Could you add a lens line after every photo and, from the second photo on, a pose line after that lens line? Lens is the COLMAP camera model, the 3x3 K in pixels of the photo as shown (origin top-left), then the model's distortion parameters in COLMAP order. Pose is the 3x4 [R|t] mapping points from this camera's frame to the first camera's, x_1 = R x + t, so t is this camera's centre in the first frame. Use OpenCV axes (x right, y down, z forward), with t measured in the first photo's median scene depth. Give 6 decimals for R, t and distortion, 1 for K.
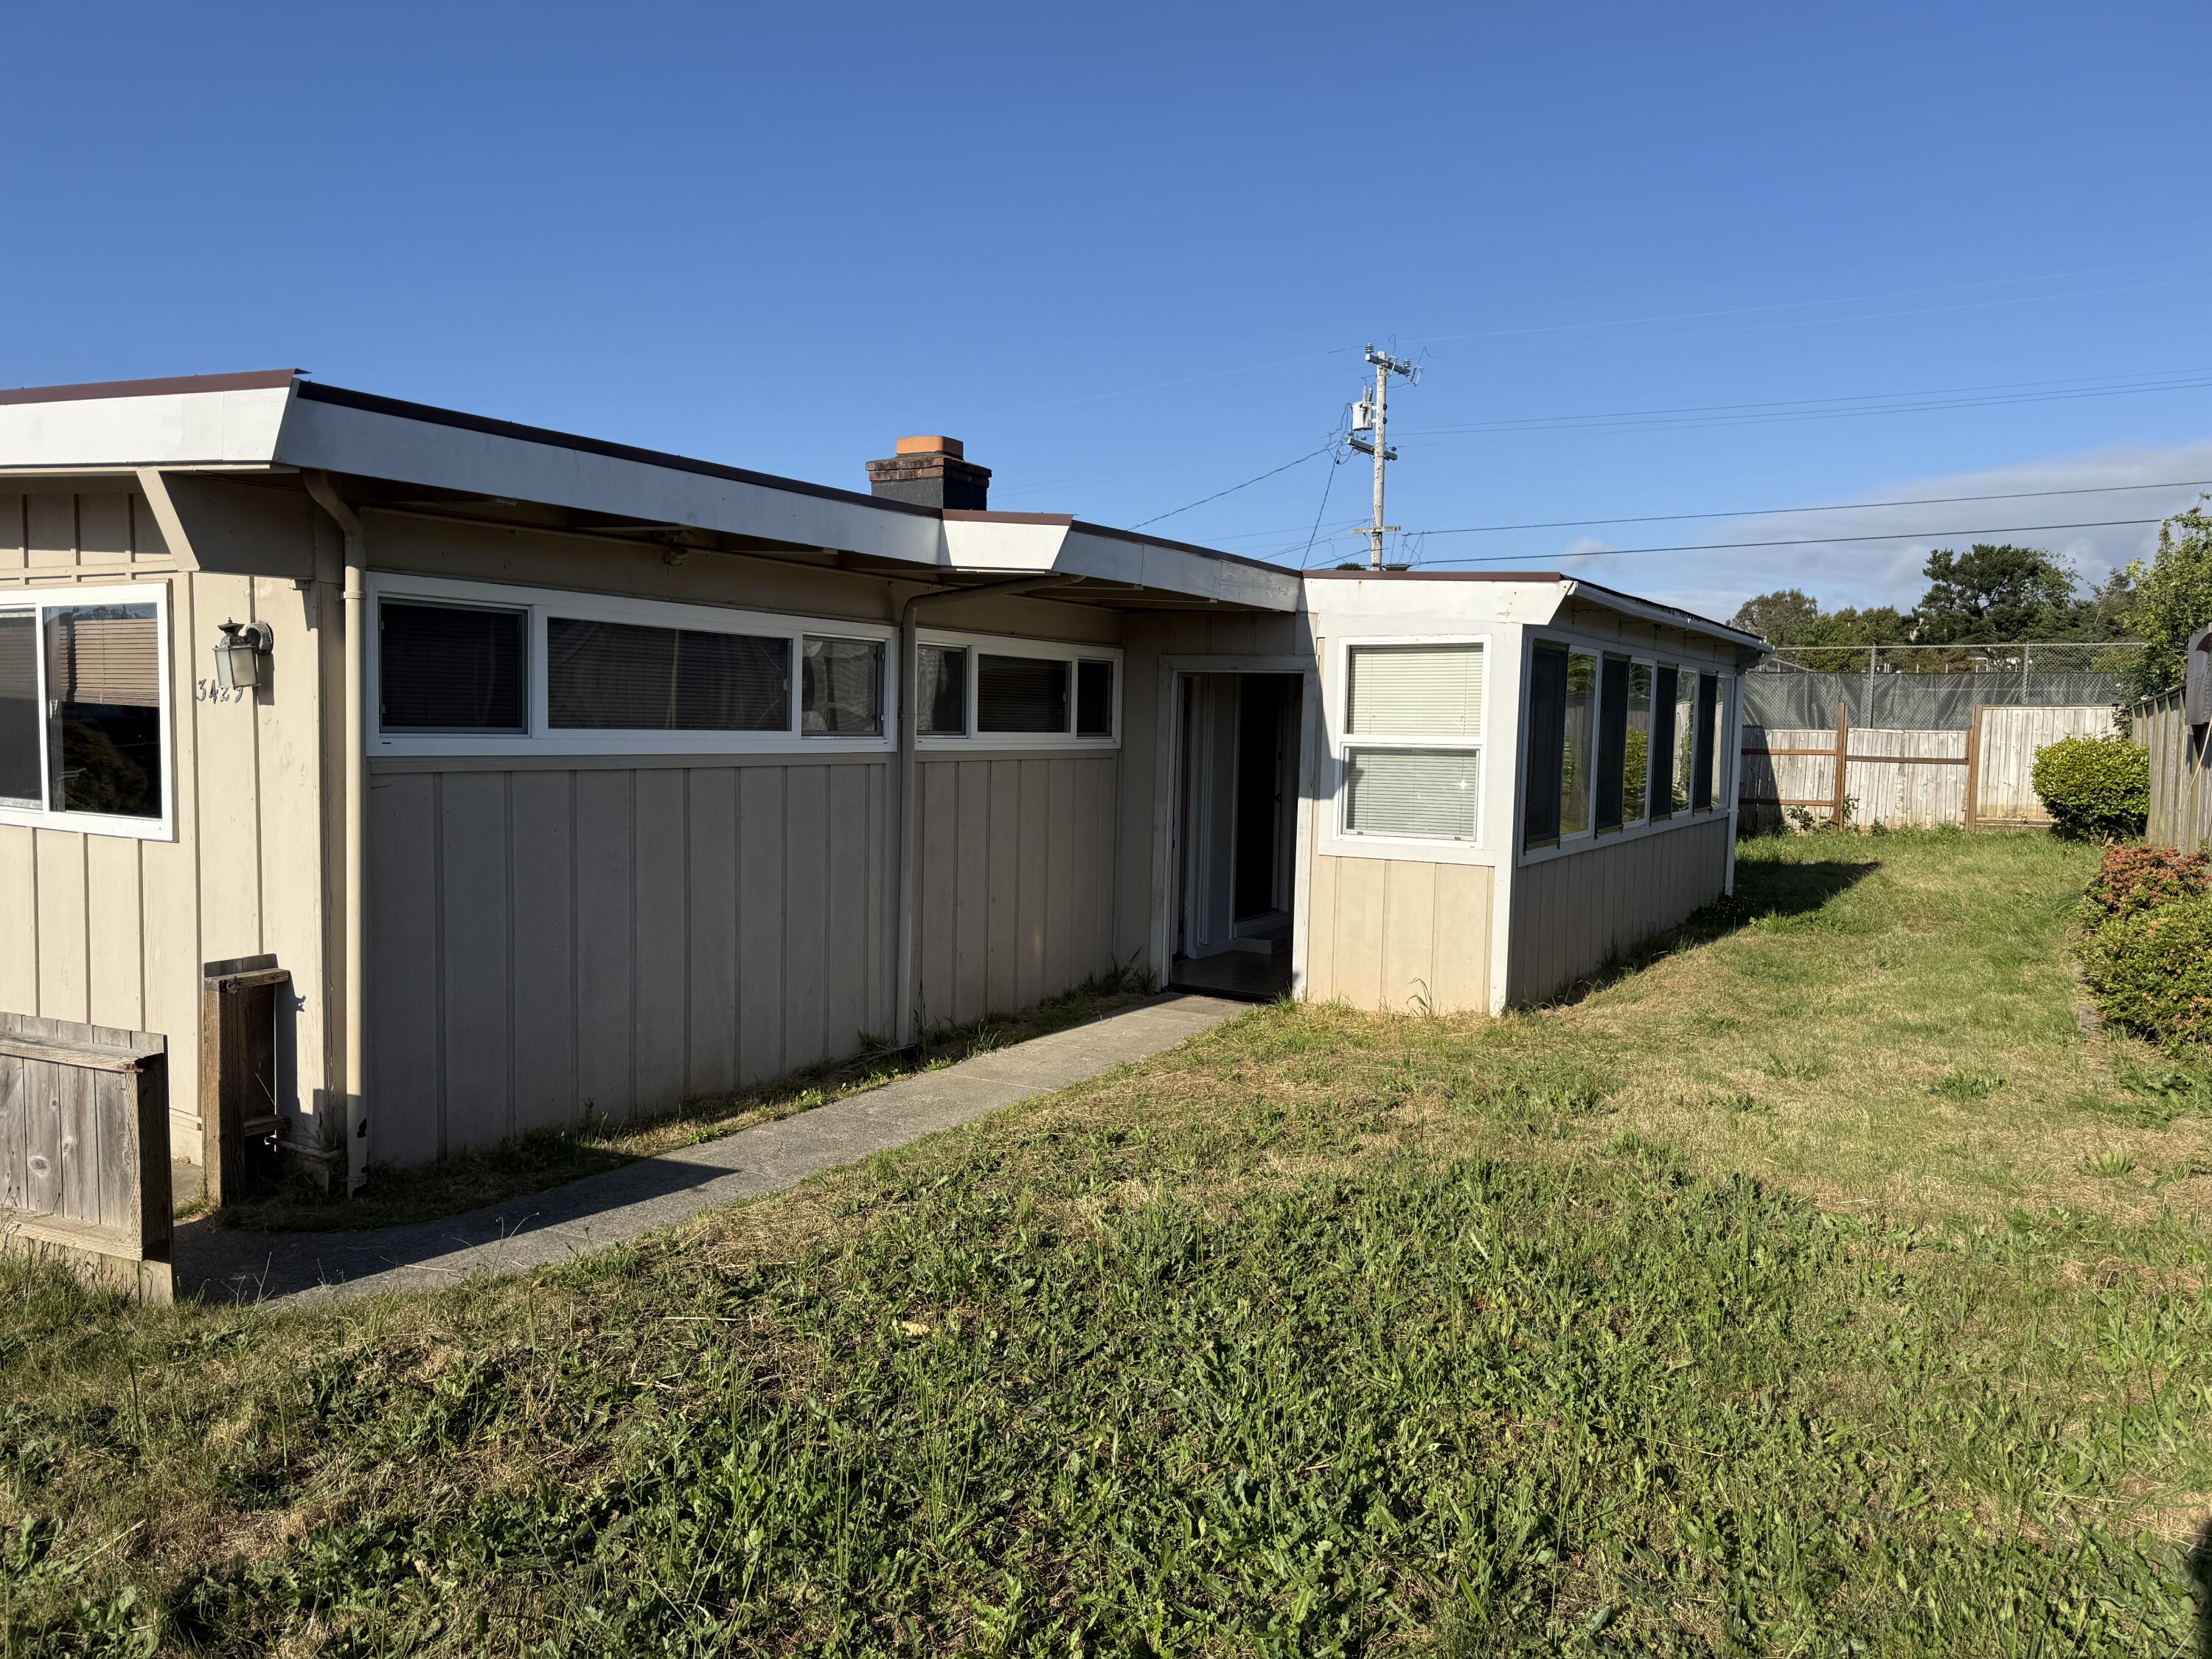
lens RADIAL K [[1504.8, 0, 1106.0], [0, 1504.8, 829.5], [0, 0, 1]] dist [0.006767, 0.000357]
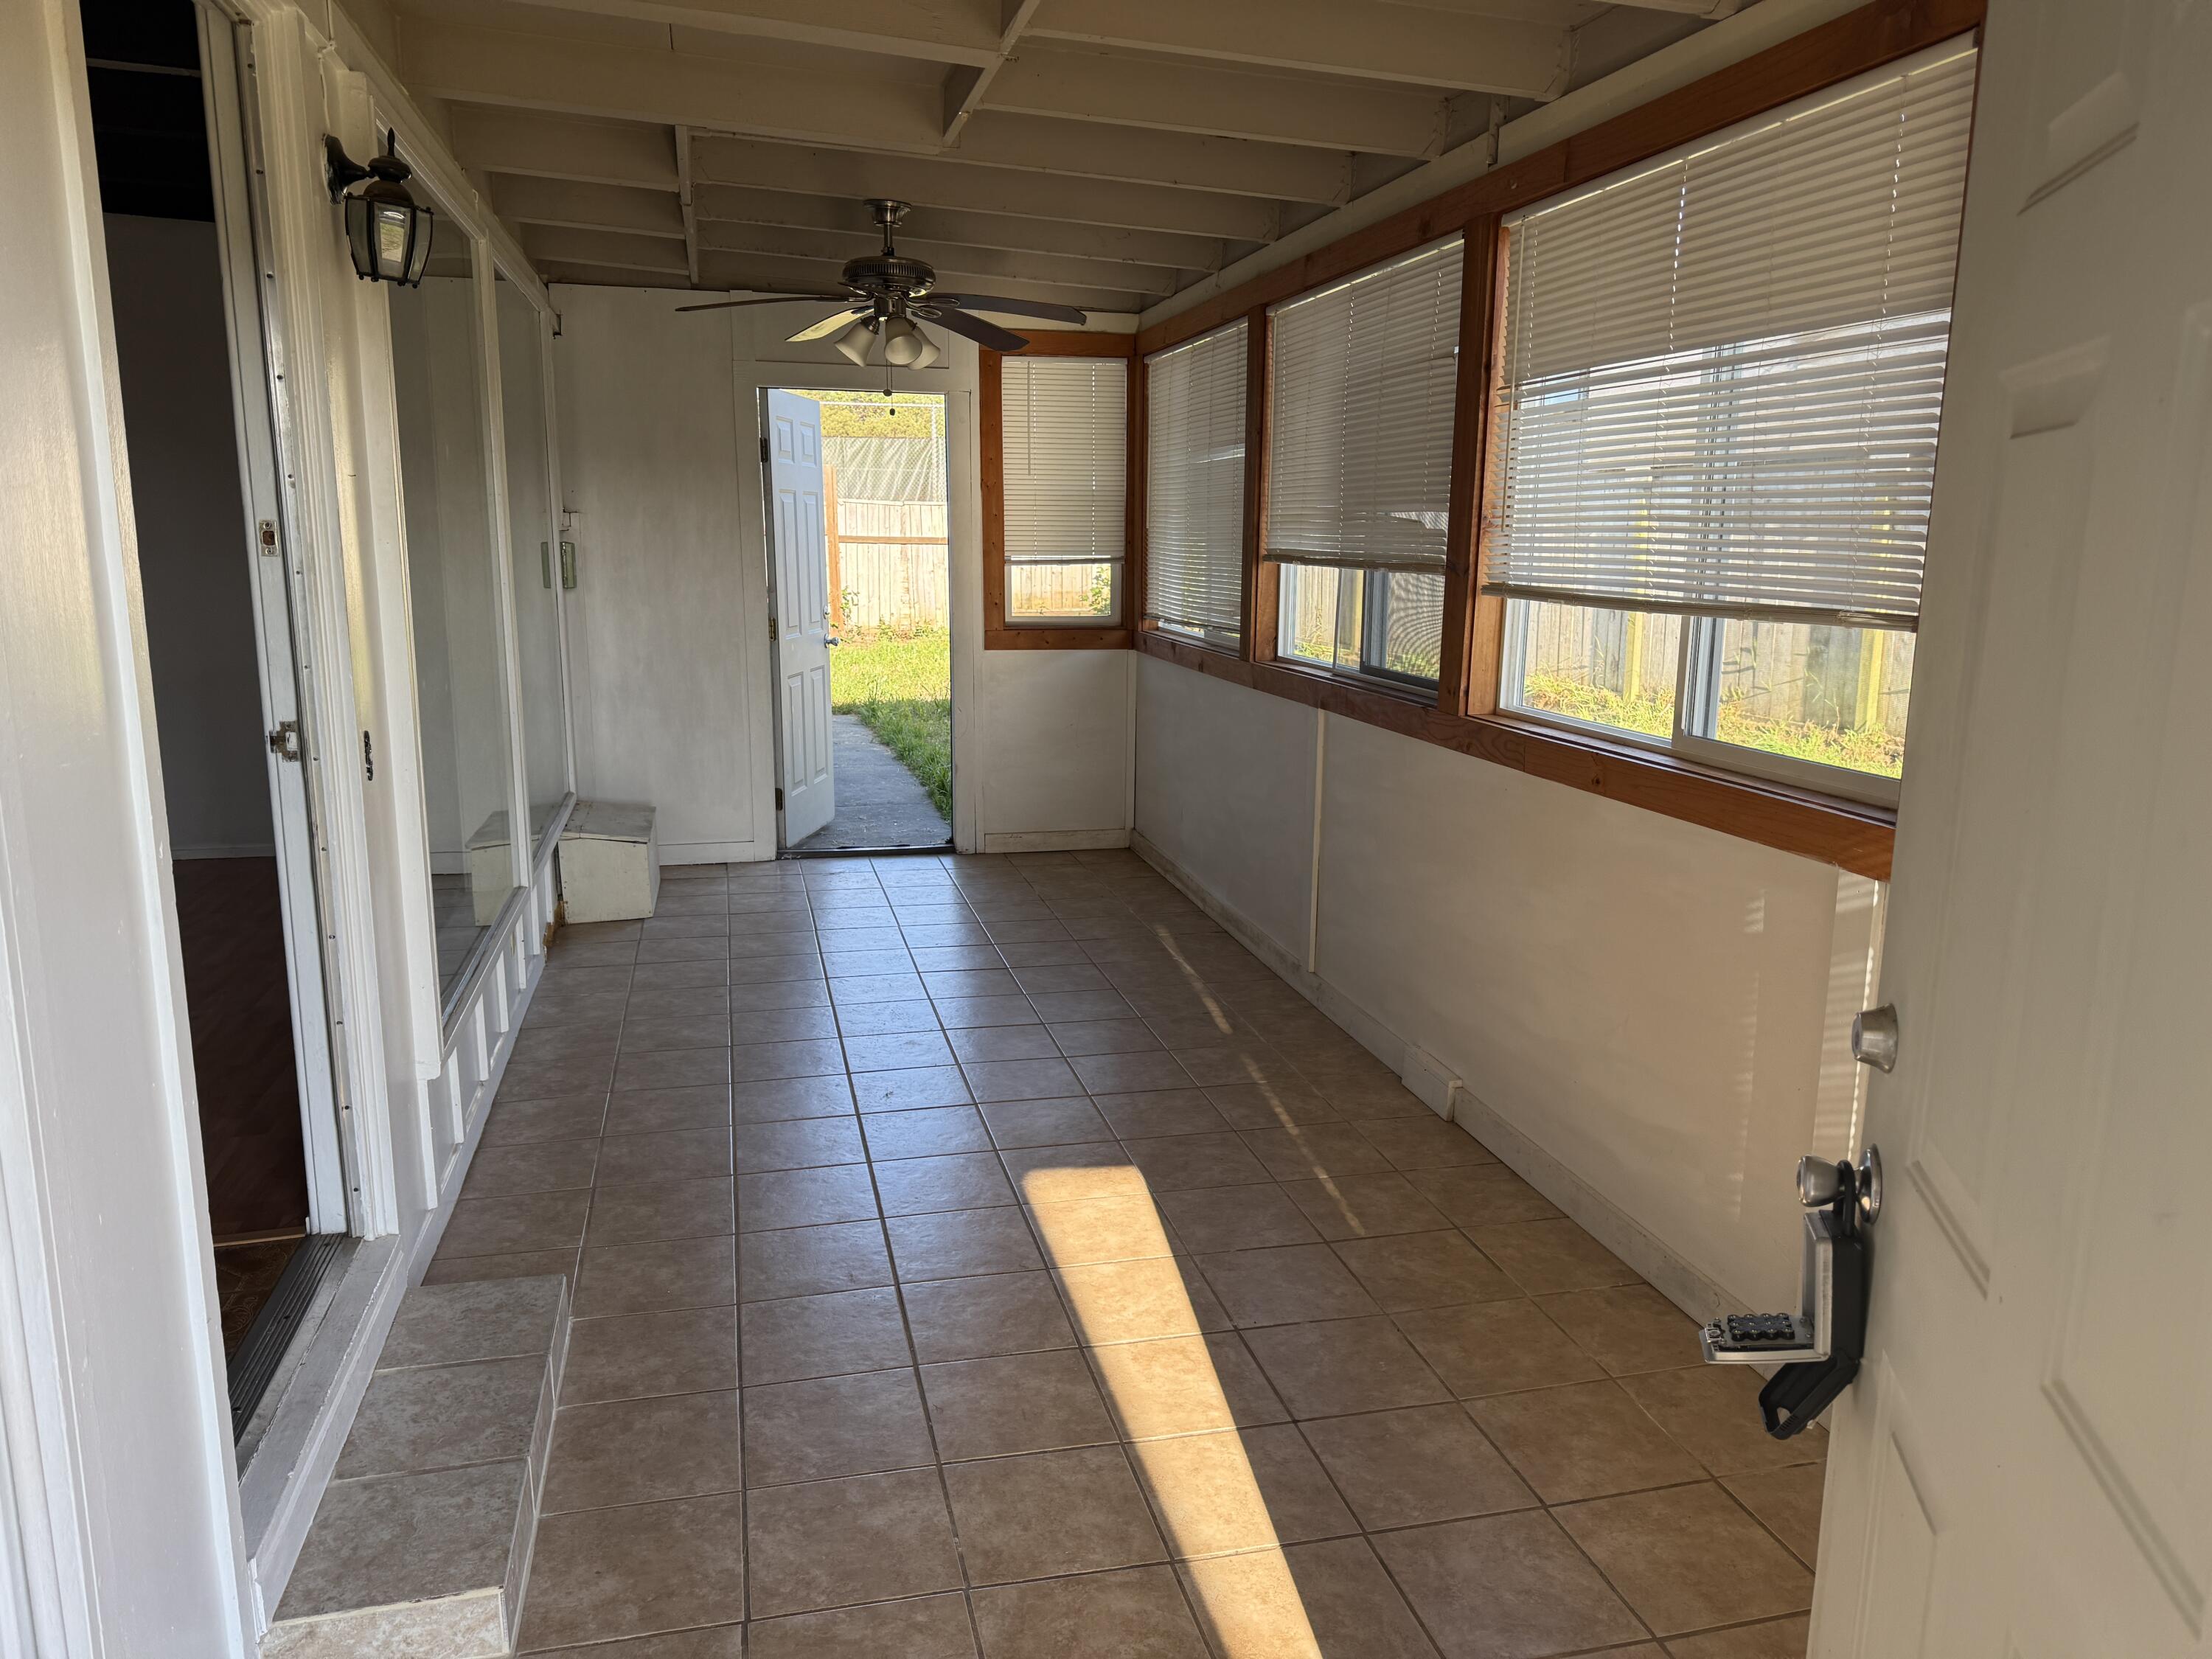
lens RADIAL K [[1504.8, 0, 1106.0], [0, 1504.8, 829.5], [0, 0, 1]] dist [0.006767, 0.000357]
pose [[0.688807, -0.148447, 0.709583, 0.019643], [0.047615, 0.985961, 0.160045, -0.017757], [-0.723379, -0.076453, 0.686205, 0.366259]]
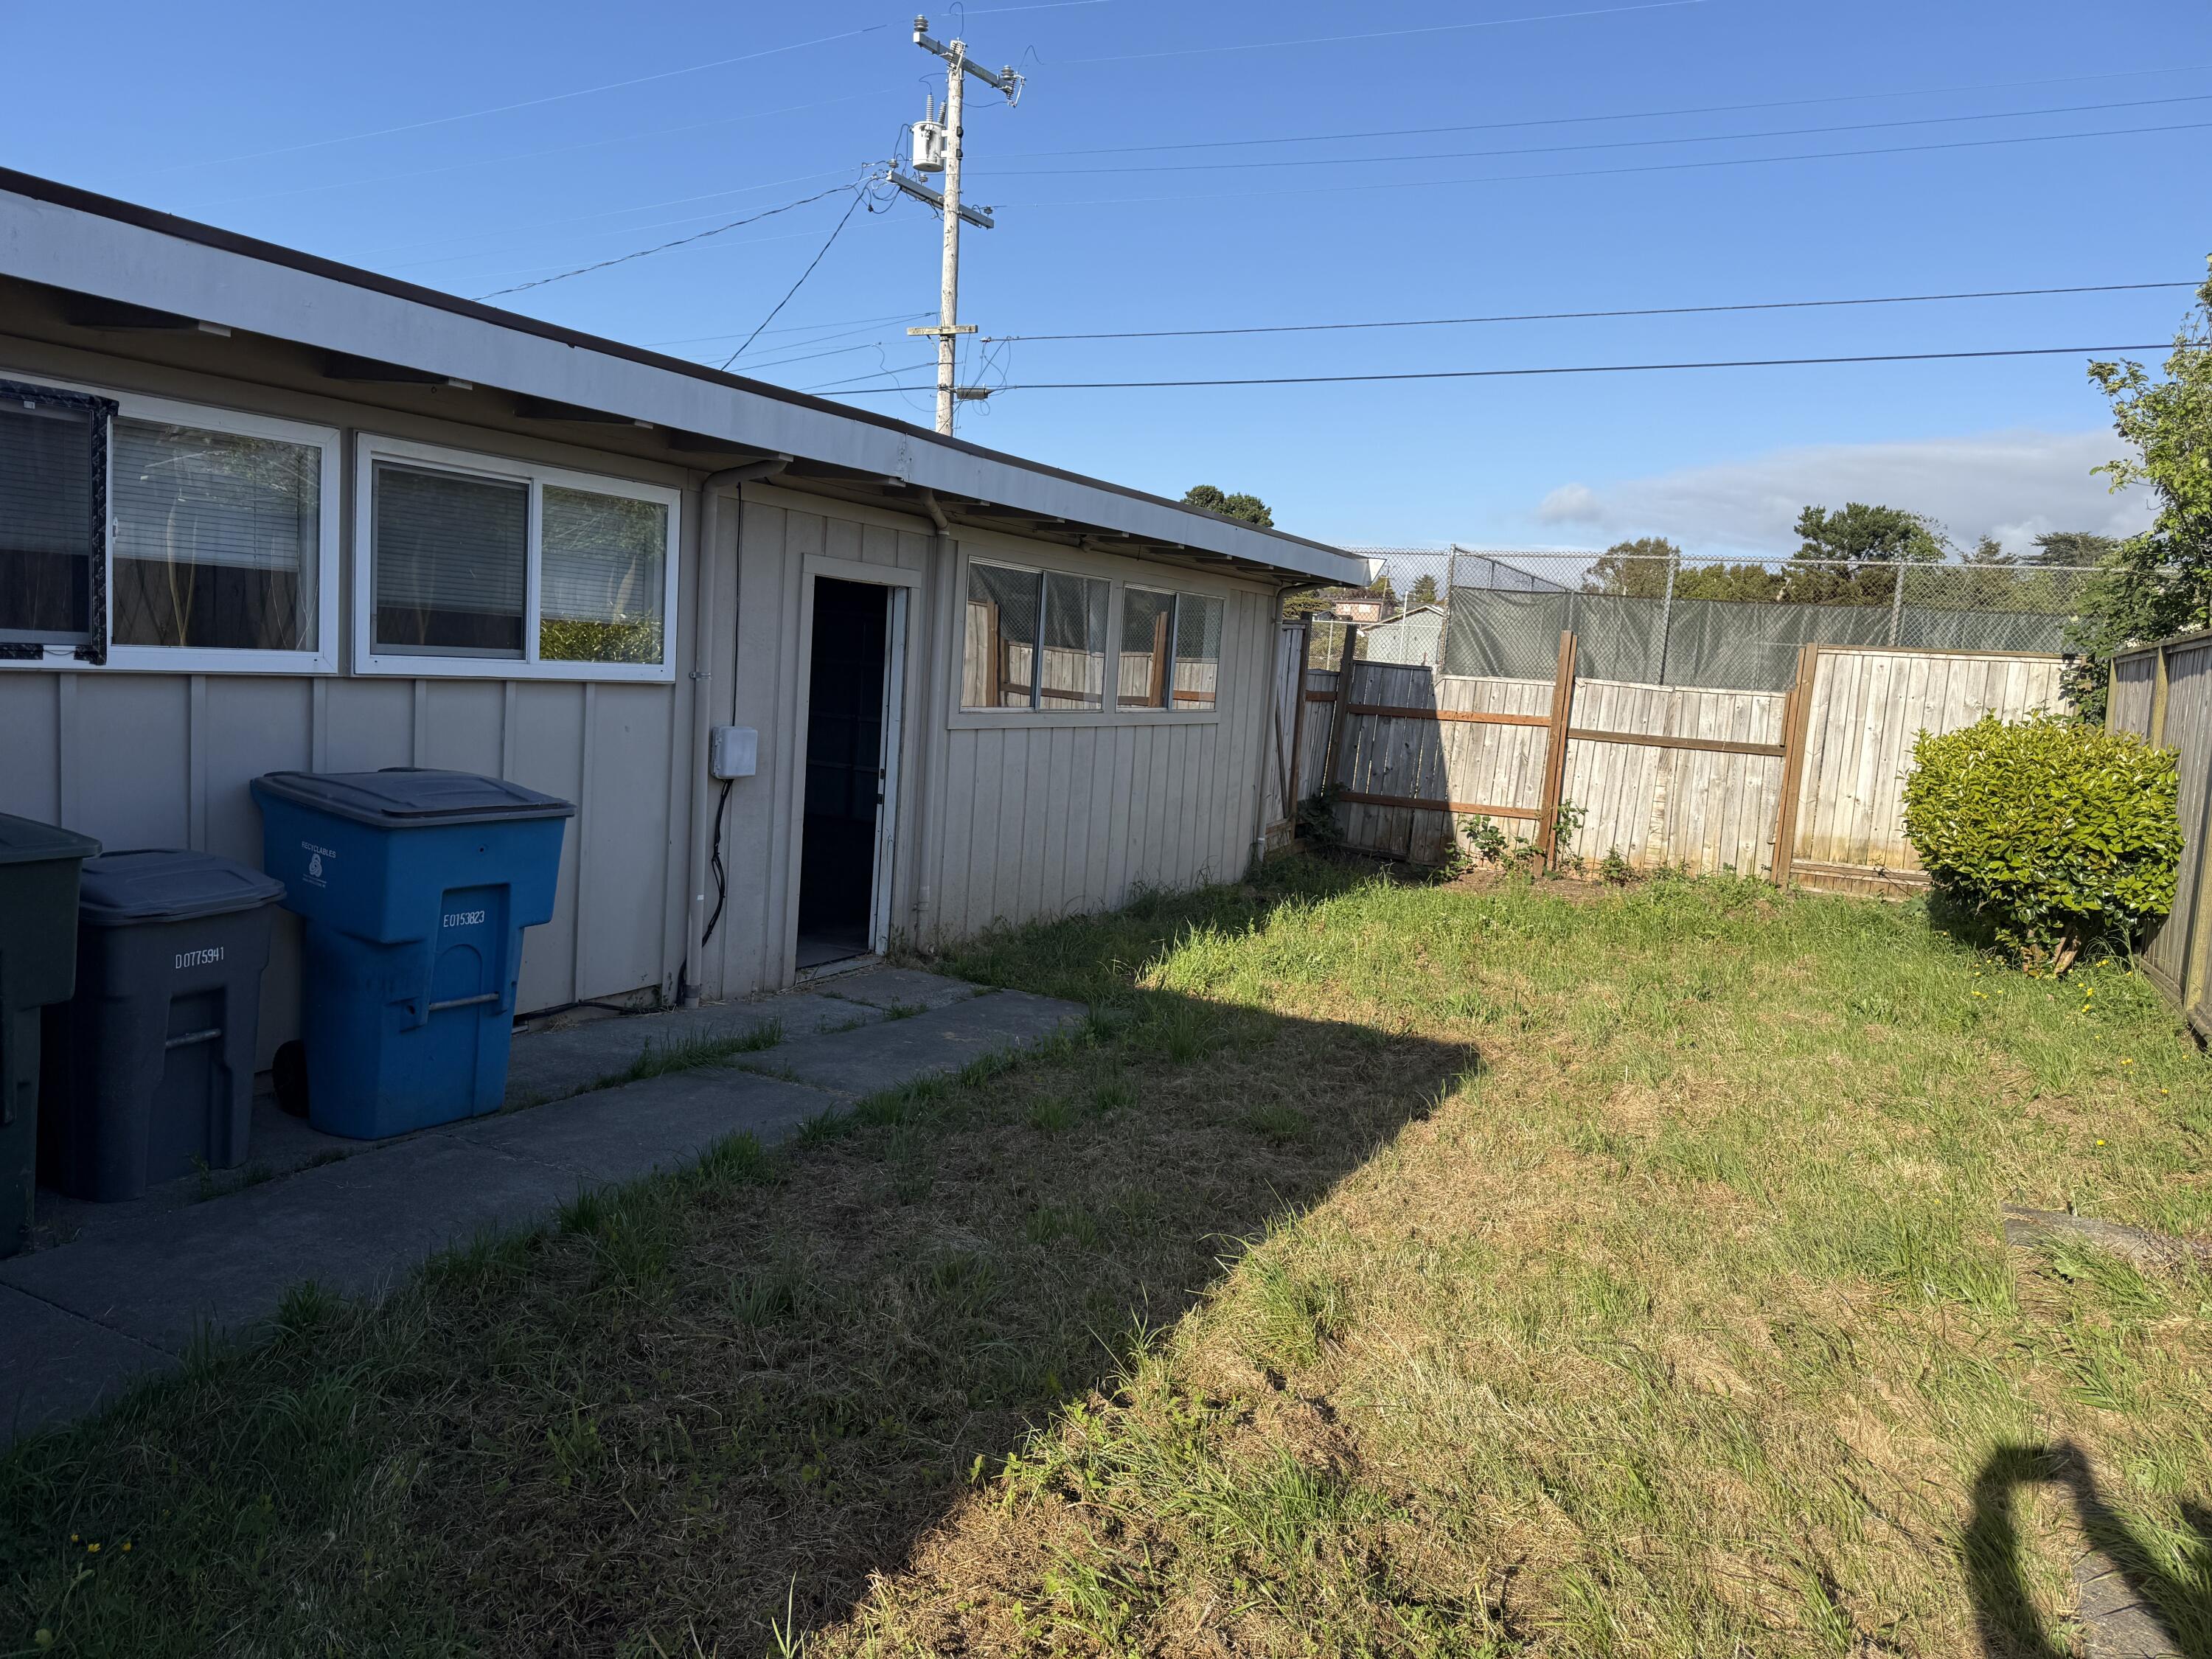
lens RADIAL K [[1533.0, 0, 1106.0], [0, 1533.0, 829.5], [0, 0, 1]] dist [0.093039, -0.098525]
pose [[0.995004, 0.043892, 0.089669, 0.277215], [-0.048014, 0.997862, 0.044339, -0.029491], [-0.087531, -0.048423, 0.994984, 0.460394]]
